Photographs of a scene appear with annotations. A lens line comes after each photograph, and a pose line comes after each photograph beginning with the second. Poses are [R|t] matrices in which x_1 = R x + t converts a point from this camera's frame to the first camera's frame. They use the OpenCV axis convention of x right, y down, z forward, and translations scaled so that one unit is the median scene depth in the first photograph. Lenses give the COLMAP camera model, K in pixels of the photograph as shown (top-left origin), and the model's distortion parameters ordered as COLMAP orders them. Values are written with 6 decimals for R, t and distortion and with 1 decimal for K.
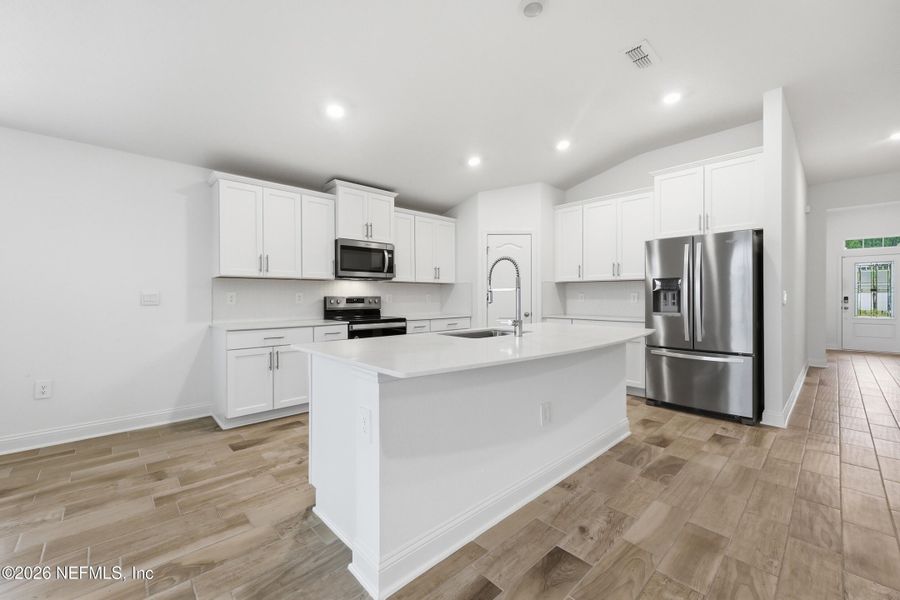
lens RADIAL K [[362.8, 0, 445.3], [0, 362.8, 294.6], [0, 0, 1]] dist [0.002269, 0.000618]
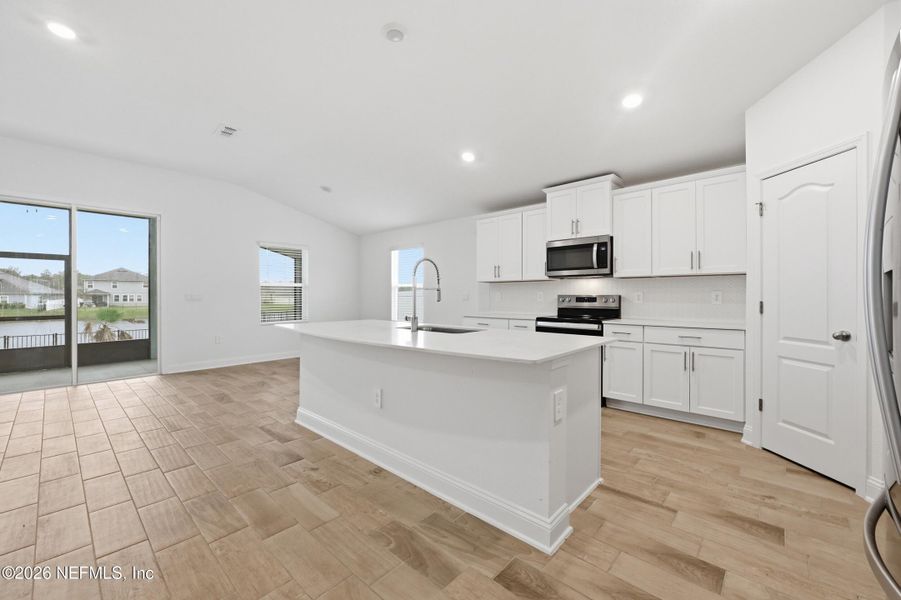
lens RADIAL K [[363.2, 0, 444.4], [0, 363.2, 298.2], [0, 0, 1]] dist [0.002269, 0.000618]
pose [[0.076642, 0.006364, -0.997038, 1.021757], [0.005098, 0.999964, 0.006774, 0.006963], [0.997046, -0.005602, 0.076607, 0.806736]]
